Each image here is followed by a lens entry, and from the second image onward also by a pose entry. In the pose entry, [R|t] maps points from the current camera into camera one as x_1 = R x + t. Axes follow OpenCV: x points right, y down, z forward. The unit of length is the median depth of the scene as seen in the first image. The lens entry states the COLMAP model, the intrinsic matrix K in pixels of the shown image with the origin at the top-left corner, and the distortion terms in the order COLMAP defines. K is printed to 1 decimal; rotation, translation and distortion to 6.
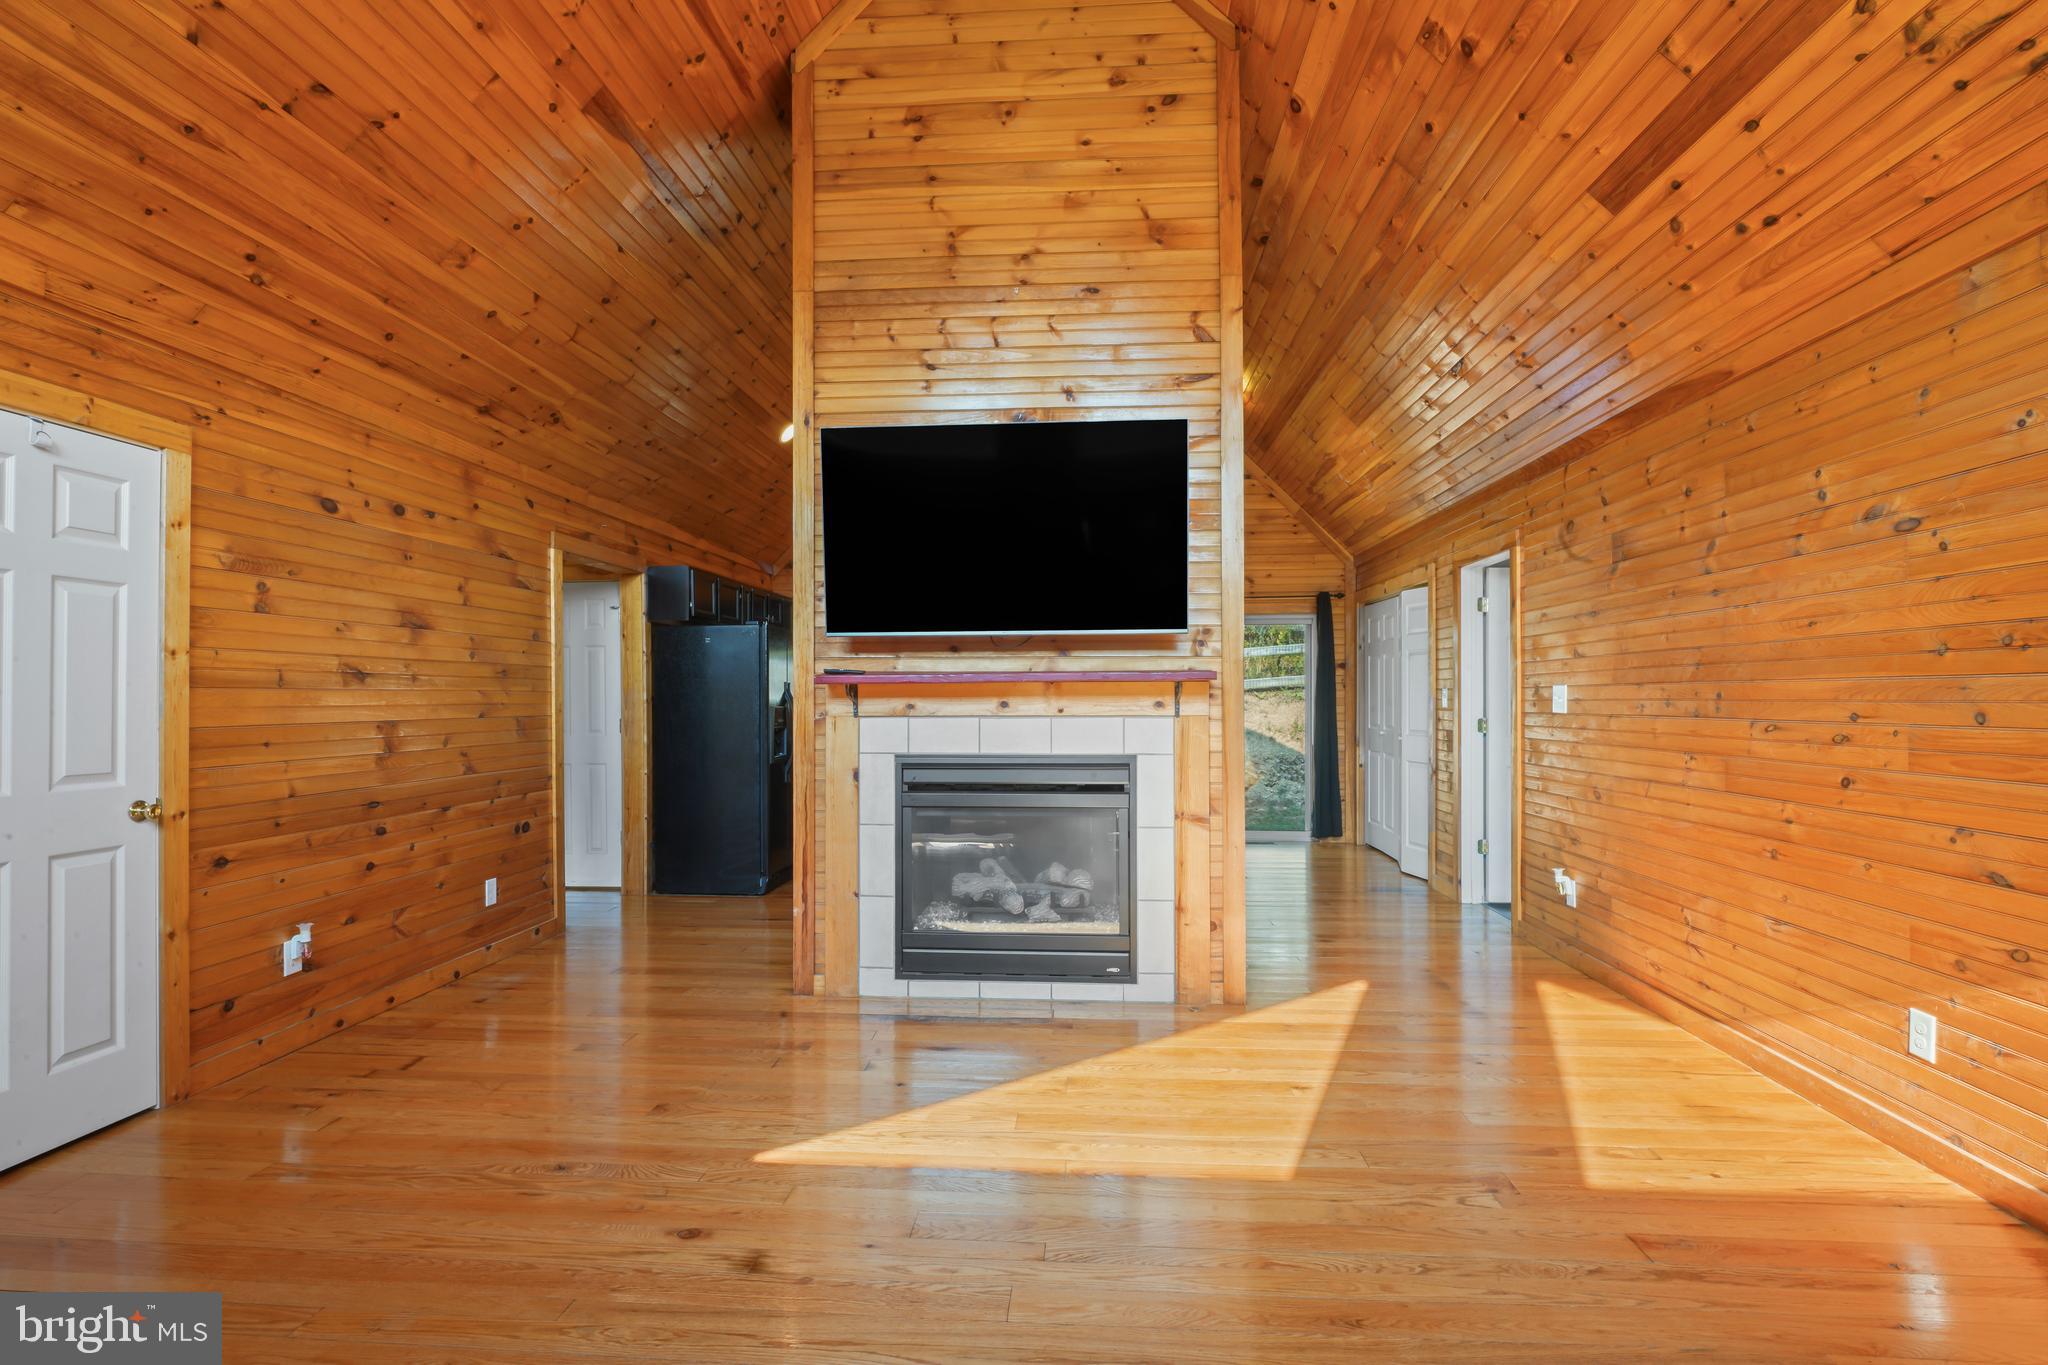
lens RADIAL K [[971.7, 0, 1024.0], [0, 971.7, 682.5], [0, 0, 1]] dist [-0.001602, 0.001372]
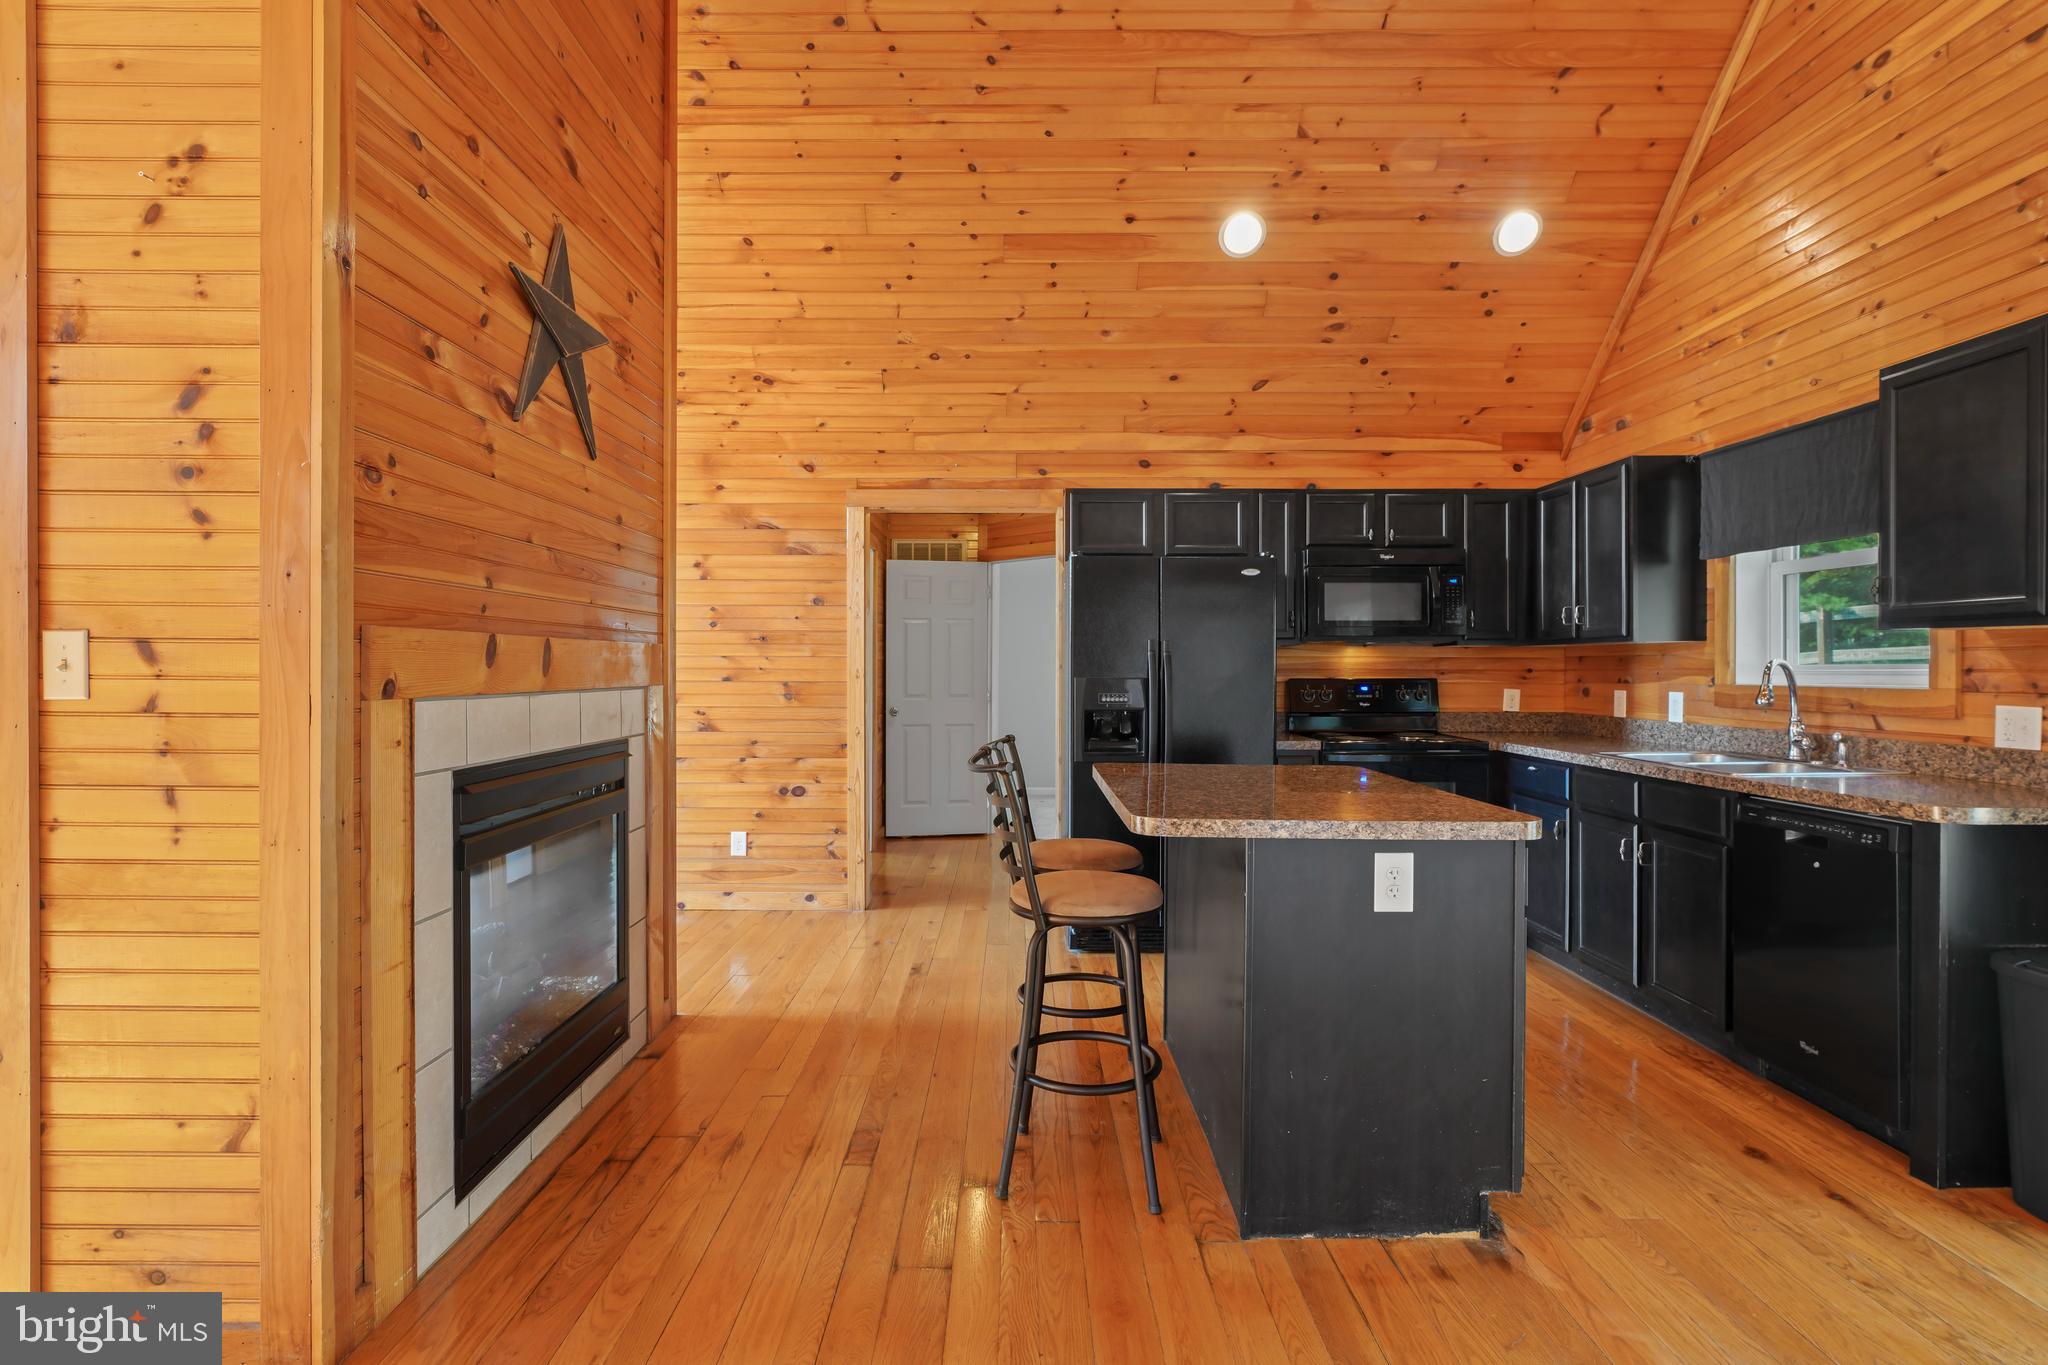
lens RADIAL K [[1019.7, 0, 1019.5], [0, 1019.7, 667.9], [0, 0, 1]] dist [-0.003428, 0.000087]
pose [[0.069282, 0.002405, -0.997594, 0.614248], [0.008558, 0.999959, 0.003005, 0.021543], [0.997560, -0.008746, 0.069259, 1.271978]]
